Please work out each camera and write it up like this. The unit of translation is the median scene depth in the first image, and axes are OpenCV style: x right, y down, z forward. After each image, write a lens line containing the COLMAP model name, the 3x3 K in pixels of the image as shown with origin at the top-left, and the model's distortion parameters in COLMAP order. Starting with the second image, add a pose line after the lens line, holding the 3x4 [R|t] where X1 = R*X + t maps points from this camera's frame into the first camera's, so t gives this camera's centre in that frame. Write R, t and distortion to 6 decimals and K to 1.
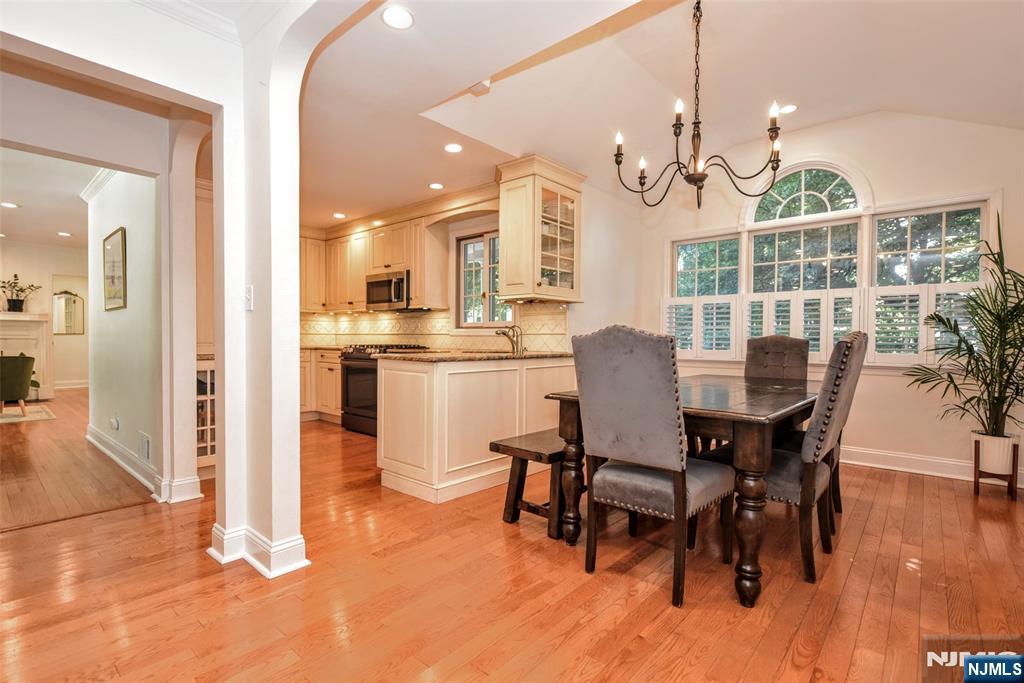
lens RADIAL K [[477.0, 0, 512.0], [0, 477.0, 341.5], [0, 0, 1]] dist [-0.004243, -0.001316]
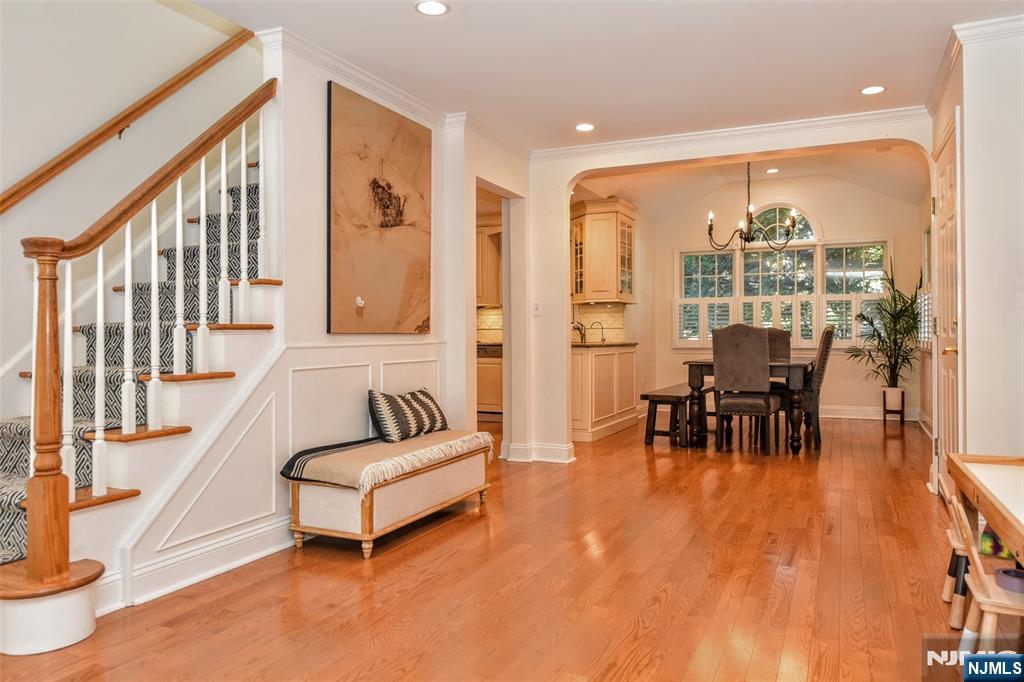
lens RADIAL K [[681.5, 0, 517.4], [0, 681.5, 324.1], [0, 0, 1]] dist [-0.003407, -0.000712]
pose [[0.961632, -0.006077, 0.274277, -0.719458], [0.011673, 0.999756, -0.018778, 0.005633], [-0.274096, 0.021260, 0.961467, -0.749896]]
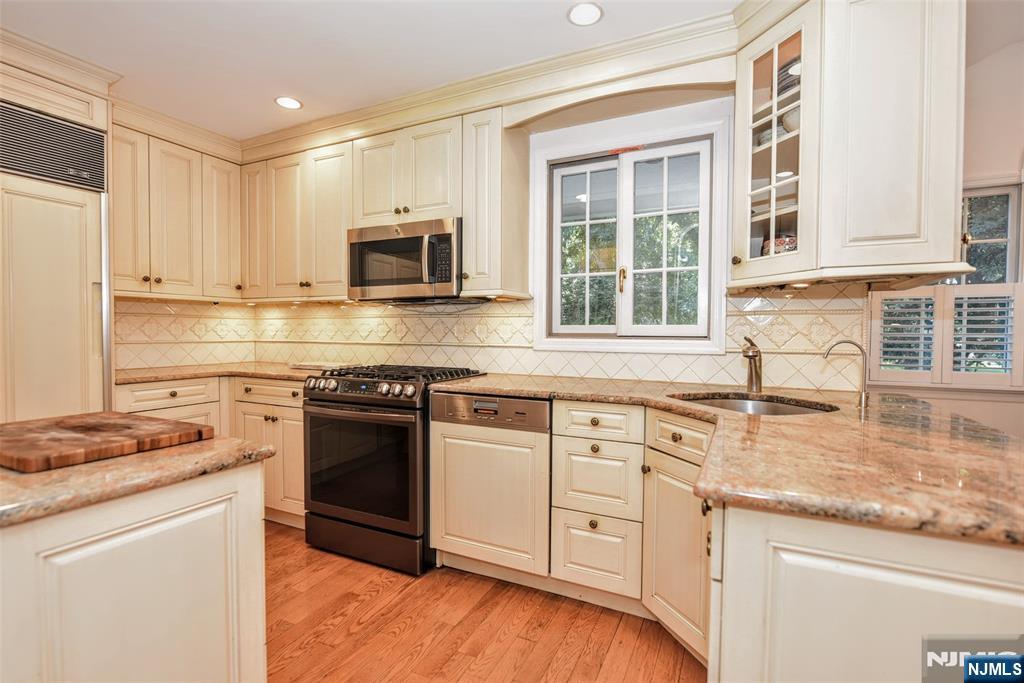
lens RADIAL K [[477.0, 0, 512.0], [0, 477.0, 341.5], [0, 0, 1]] dist [-0.004243, -0.001316]
pose [[0.967614, -0.004831, 0.252389, -0.376524], [0.001301, 0.999899, 0.014148, -0.038868], [-0.252432, -0.013362, 0.967522, 0.665311]]
